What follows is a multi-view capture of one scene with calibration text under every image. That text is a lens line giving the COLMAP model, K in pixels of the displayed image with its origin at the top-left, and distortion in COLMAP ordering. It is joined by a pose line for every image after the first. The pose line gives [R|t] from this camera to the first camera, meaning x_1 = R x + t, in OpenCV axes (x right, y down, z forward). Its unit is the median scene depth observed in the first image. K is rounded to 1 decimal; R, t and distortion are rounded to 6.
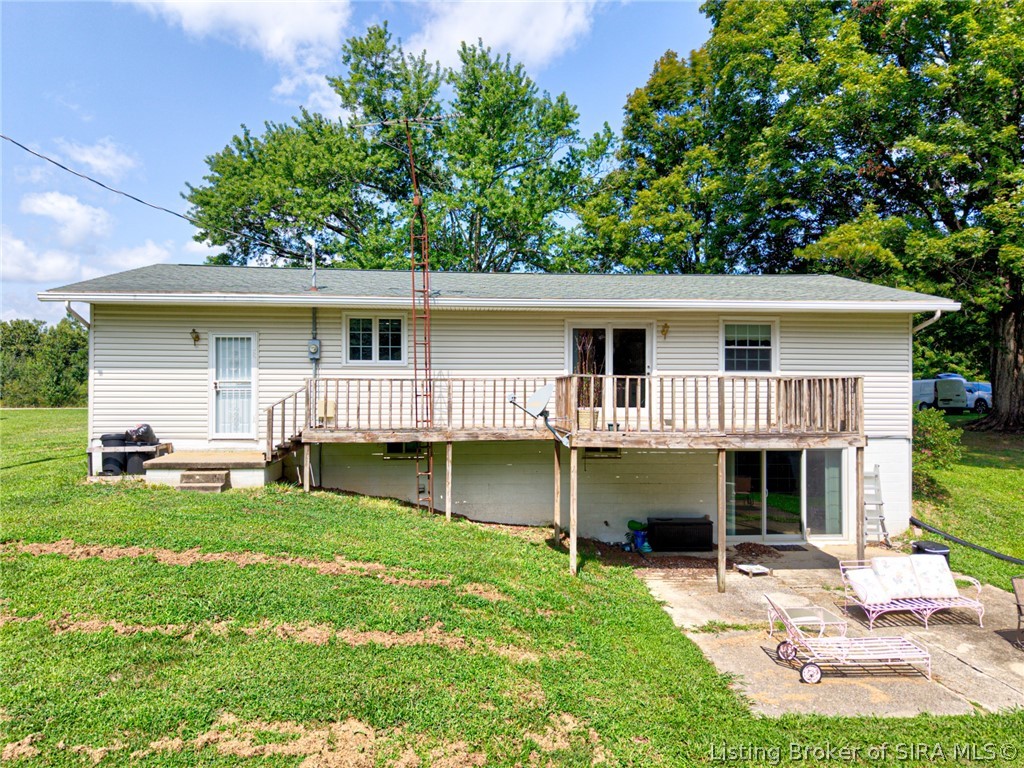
lens RADIAL K [[690.6, 0, 512.0], [0, 690.6, 384.0], [0, 0, 1]] dist [0.024269, -0.003055]
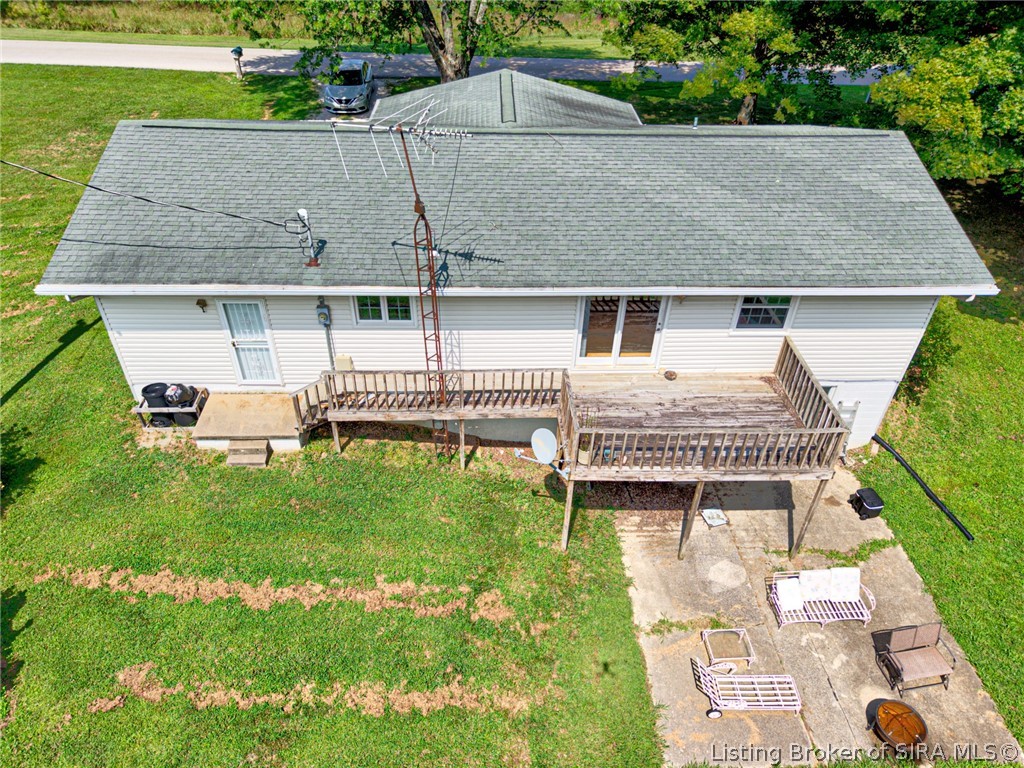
lens RADIAL K [[707.2, 0, 512.0], [0, 707.2, 384.0], [0, 0, 1]] dist [0.029626, -0.000415]
pose [[0.999398, 0.033713, -0.008156, -0.003591], [-0.021029, 0.775929, 0.630469, -0.619923], [0.027583, -0.629919, 0.776171, 0.154665]]
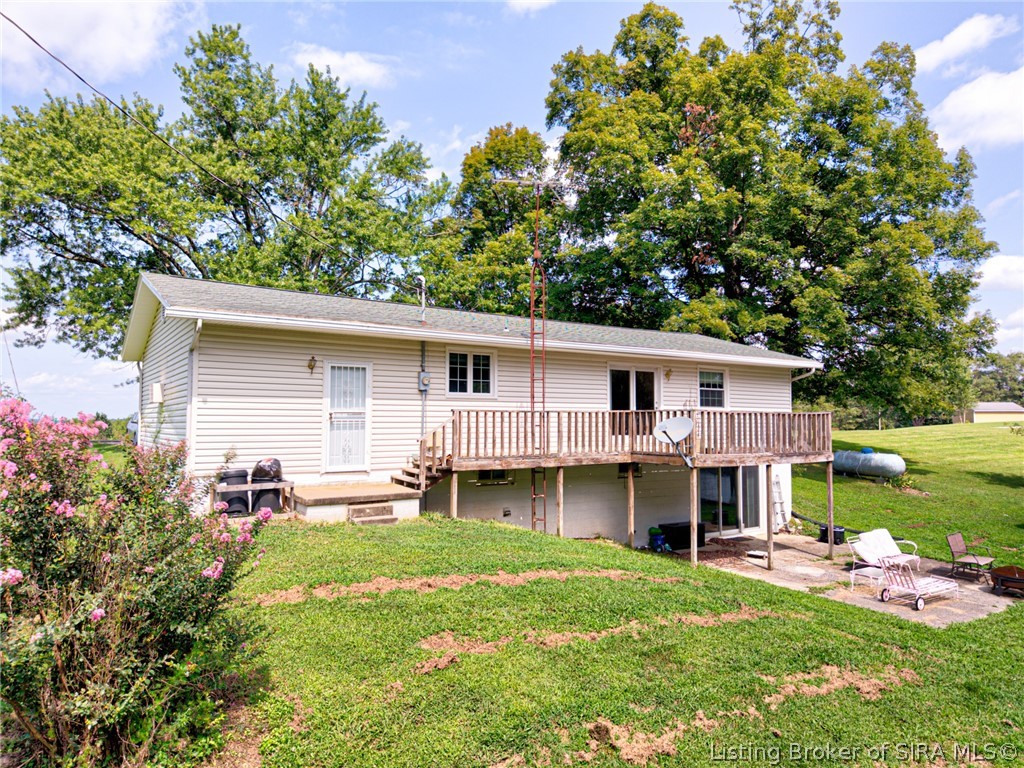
lens RADIAL K [[692.3, 0, 512.0], [0, 692.3, 384.0], [0, 0, 1]] dist [0.048168, -0.002041]
pose [[0.866492, 0.027612, 0.498427, -0.683559], [-0.005474, 0.998935, -0.045823, 0.000521], [-0.499162, 0.036977, 0.865720, 0.042990]]
